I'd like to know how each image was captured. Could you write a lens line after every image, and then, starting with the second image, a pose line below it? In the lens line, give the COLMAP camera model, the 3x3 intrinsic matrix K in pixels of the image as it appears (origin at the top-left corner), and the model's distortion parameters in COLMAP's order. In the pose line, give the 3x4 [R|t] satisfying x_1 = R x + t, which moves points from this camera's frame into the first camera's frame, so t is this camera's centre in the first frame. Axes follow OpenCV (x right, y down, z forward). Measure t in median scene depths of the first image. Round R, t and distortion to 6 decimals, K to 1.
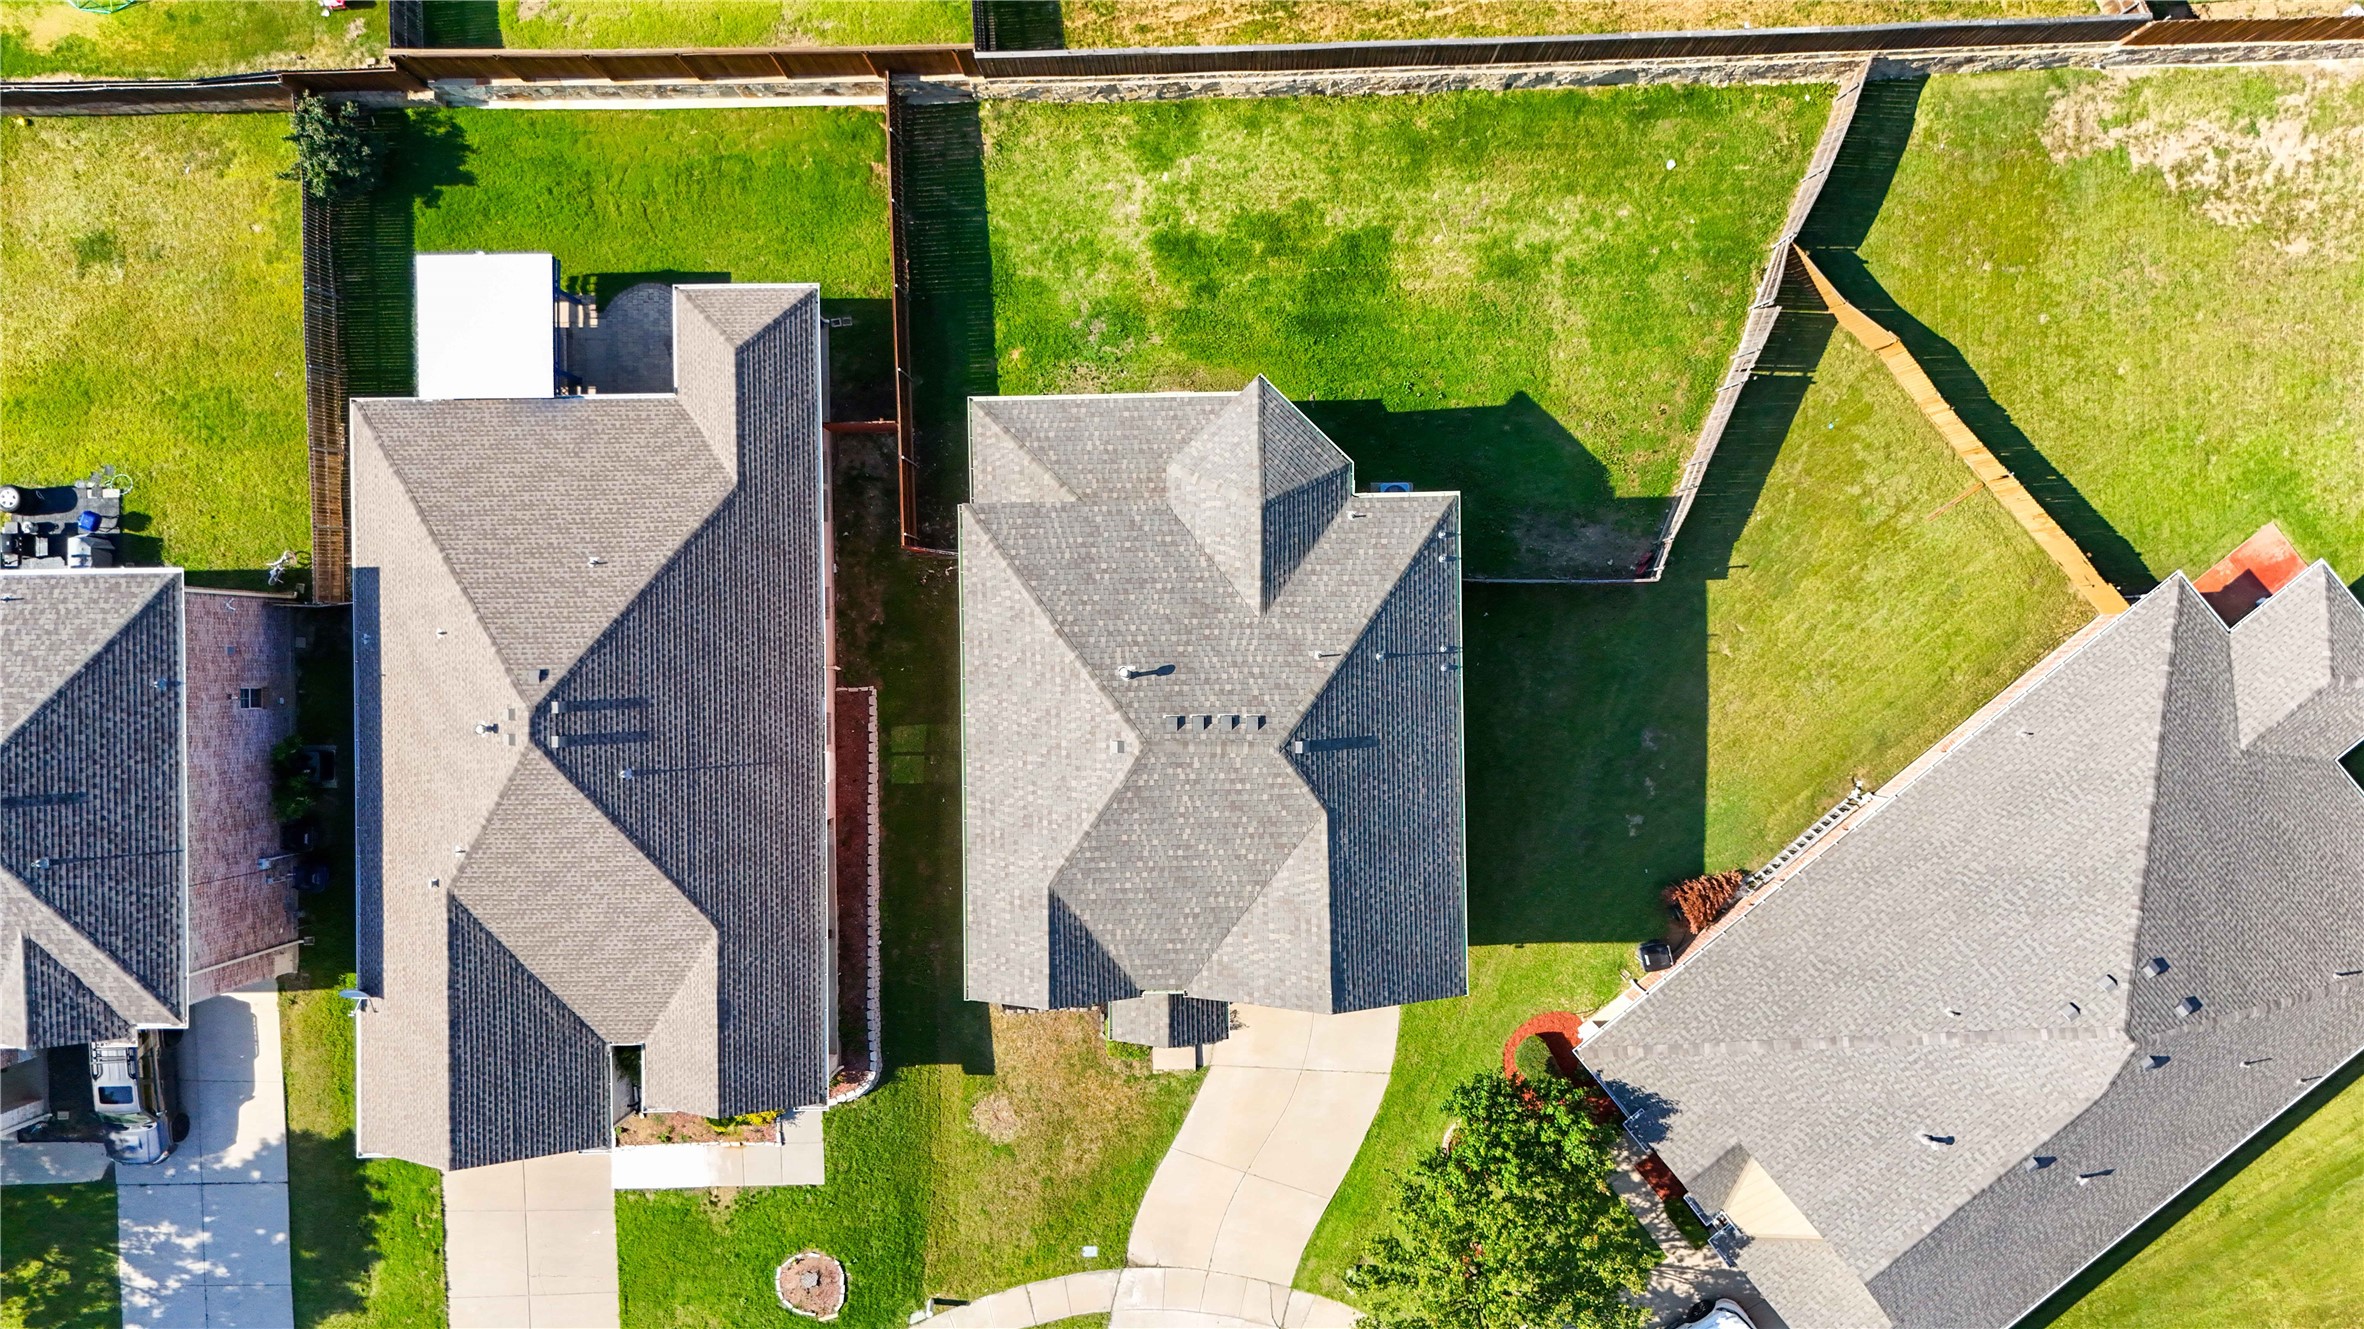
lens RADIAL K [[1777.7, 0, 1187.6], [0, 1777.7, 662.8], [0, 0, 1]] dist [0.038234, -0.005302]
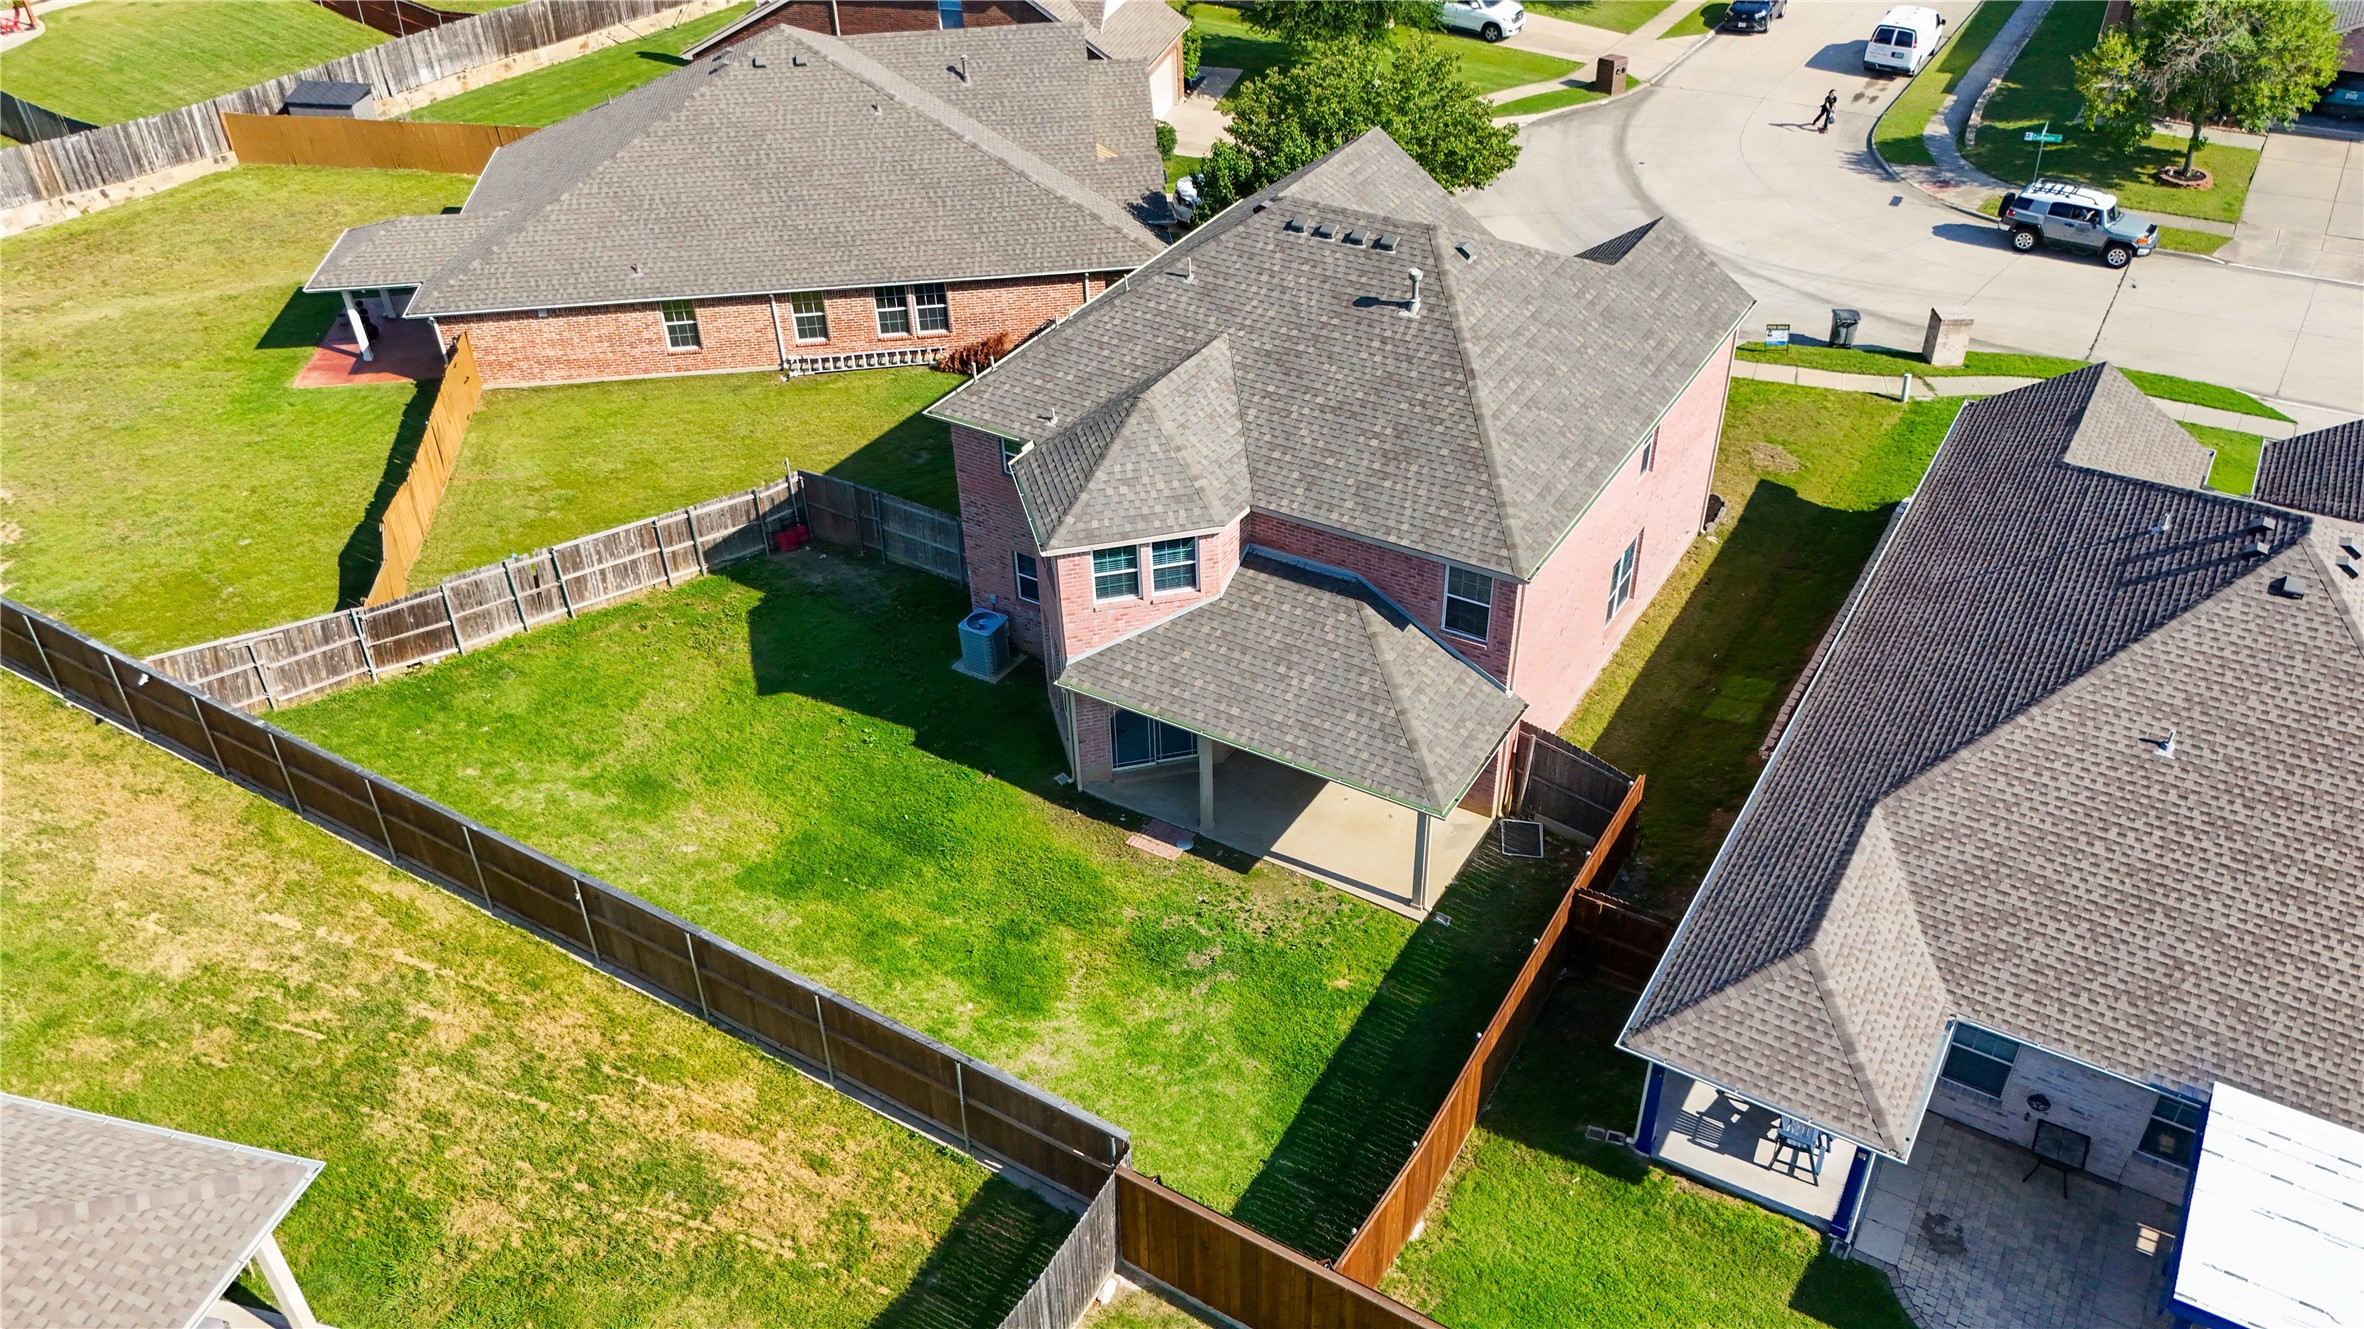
lens RADIAL K [[1777.7, 0, 1187.6], [0, 1777.7, 662.8], [0, 0, 1]] dist [0.038234, -0.005302]
pose [[-0.845791, -0.277763, 0.455506, -0.309797], [0.532065, -0.502038, 0.681810, -0.581532], [0.039300, 0.819028, 0.572407, 0.604149]]
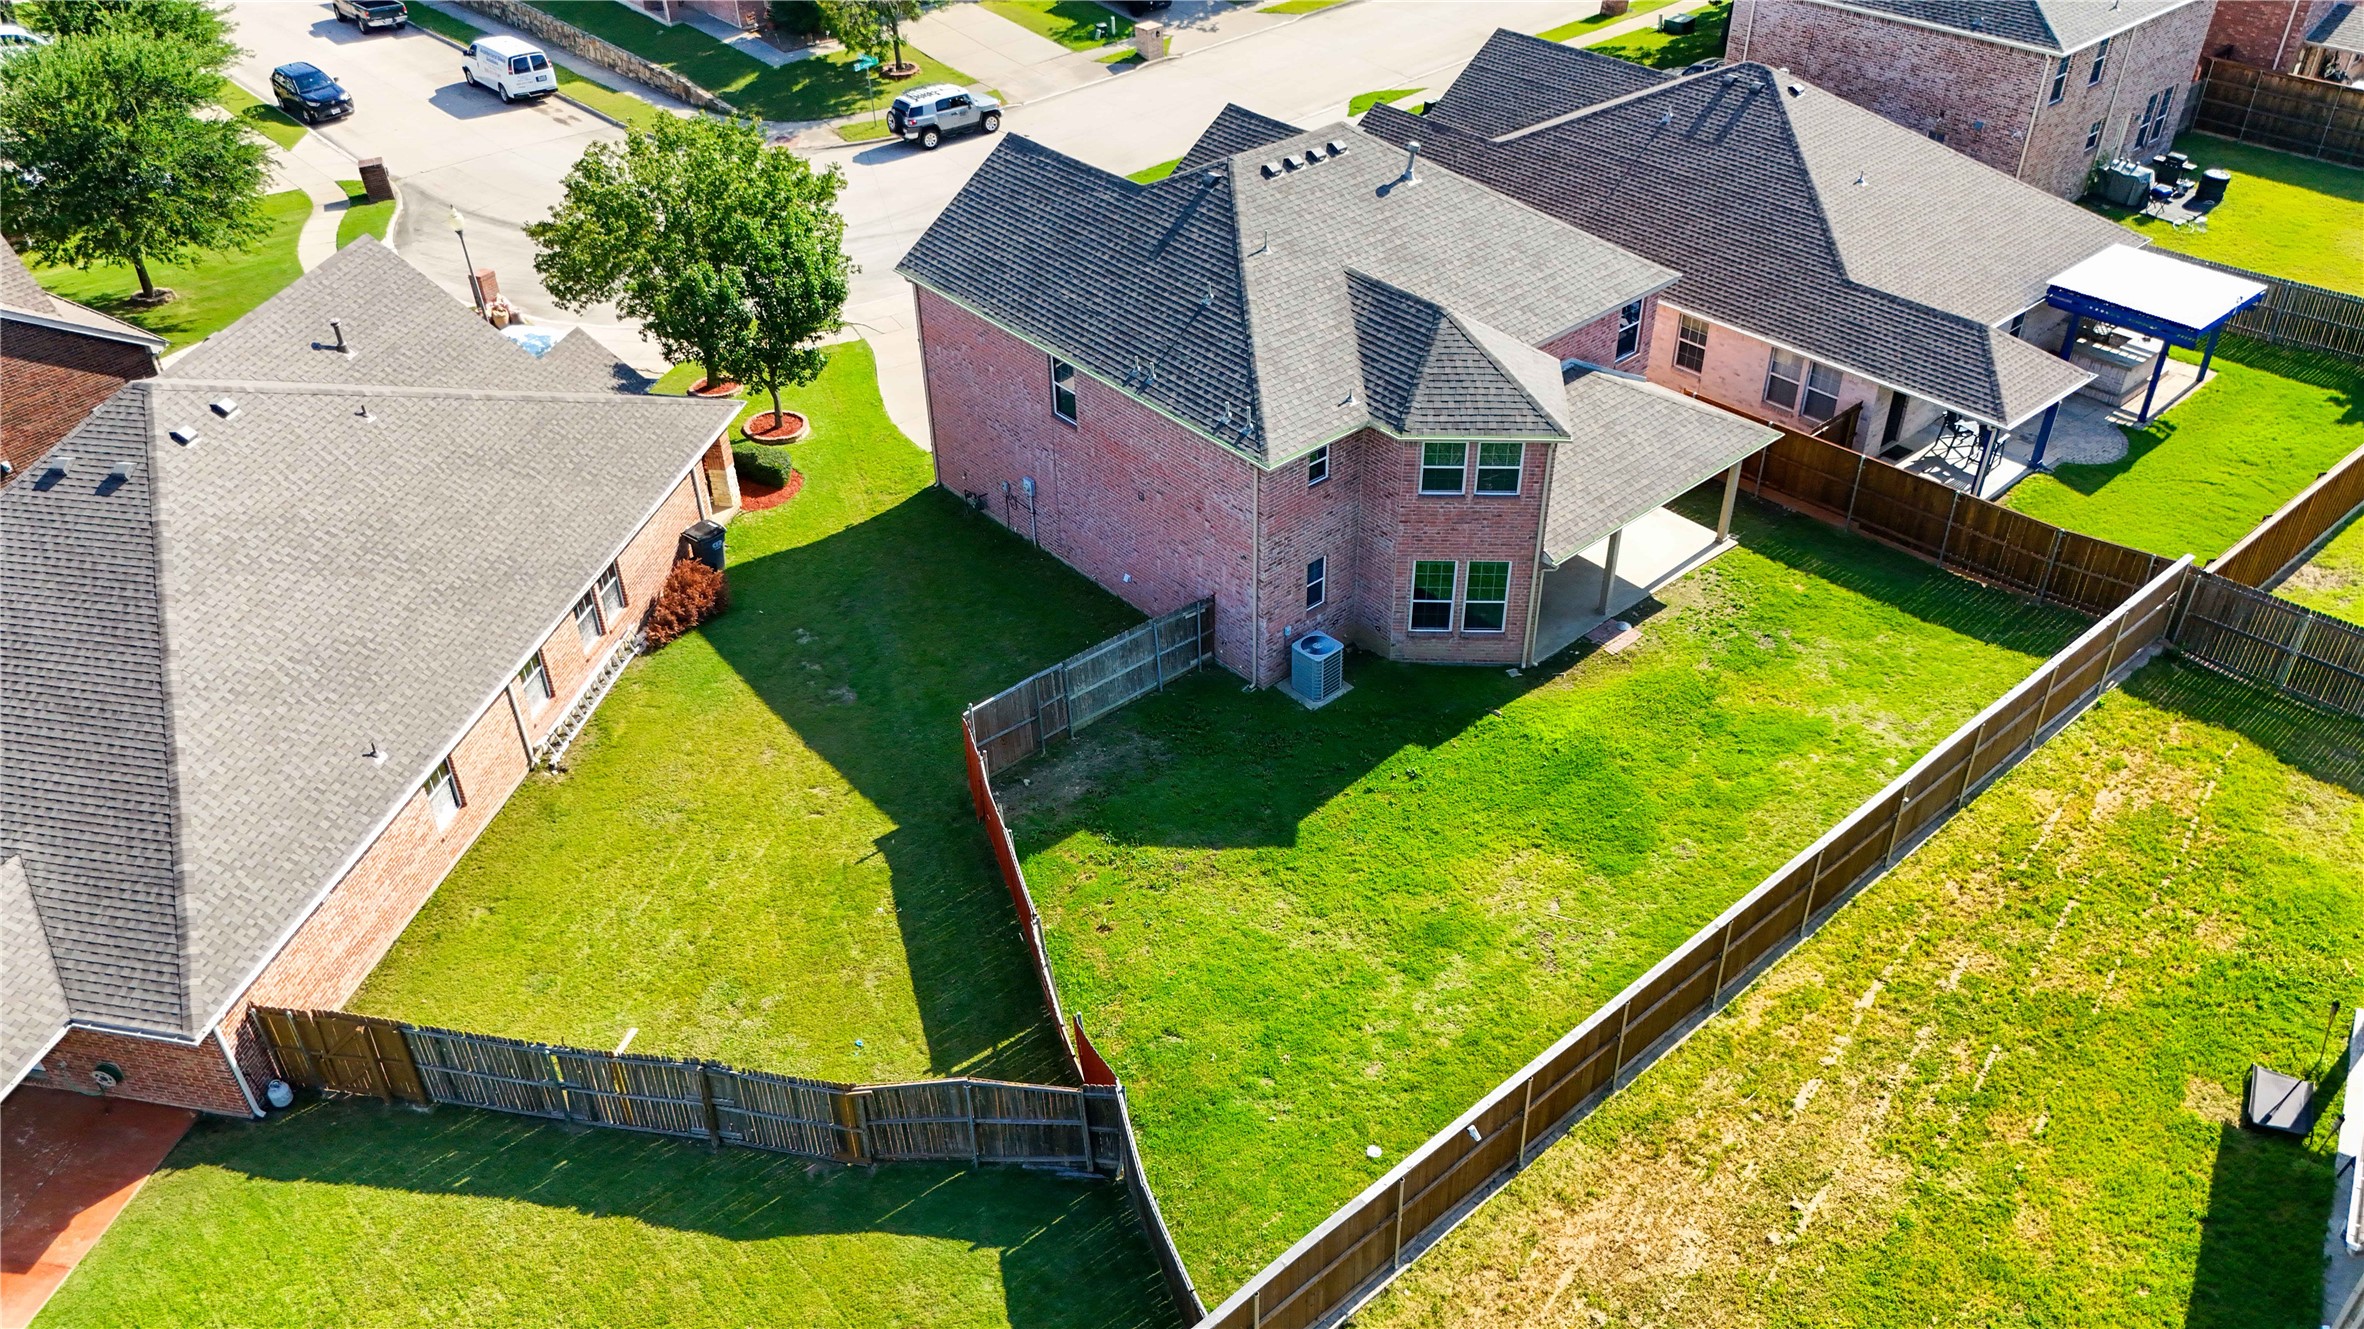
lens RADIAL K [[1777.7, 0, 1187.6], [0, 1777.7, 662.8], [0, 0, 1]] dist [0.038234, -0.005302]
pose [[-0.763516, 0.400321, -0.506740, 0.547797], [-0.644956, -0.432853, 0.629818, -0.537104], [0.032786, 0.807701, 0.588679, 0.587210]]
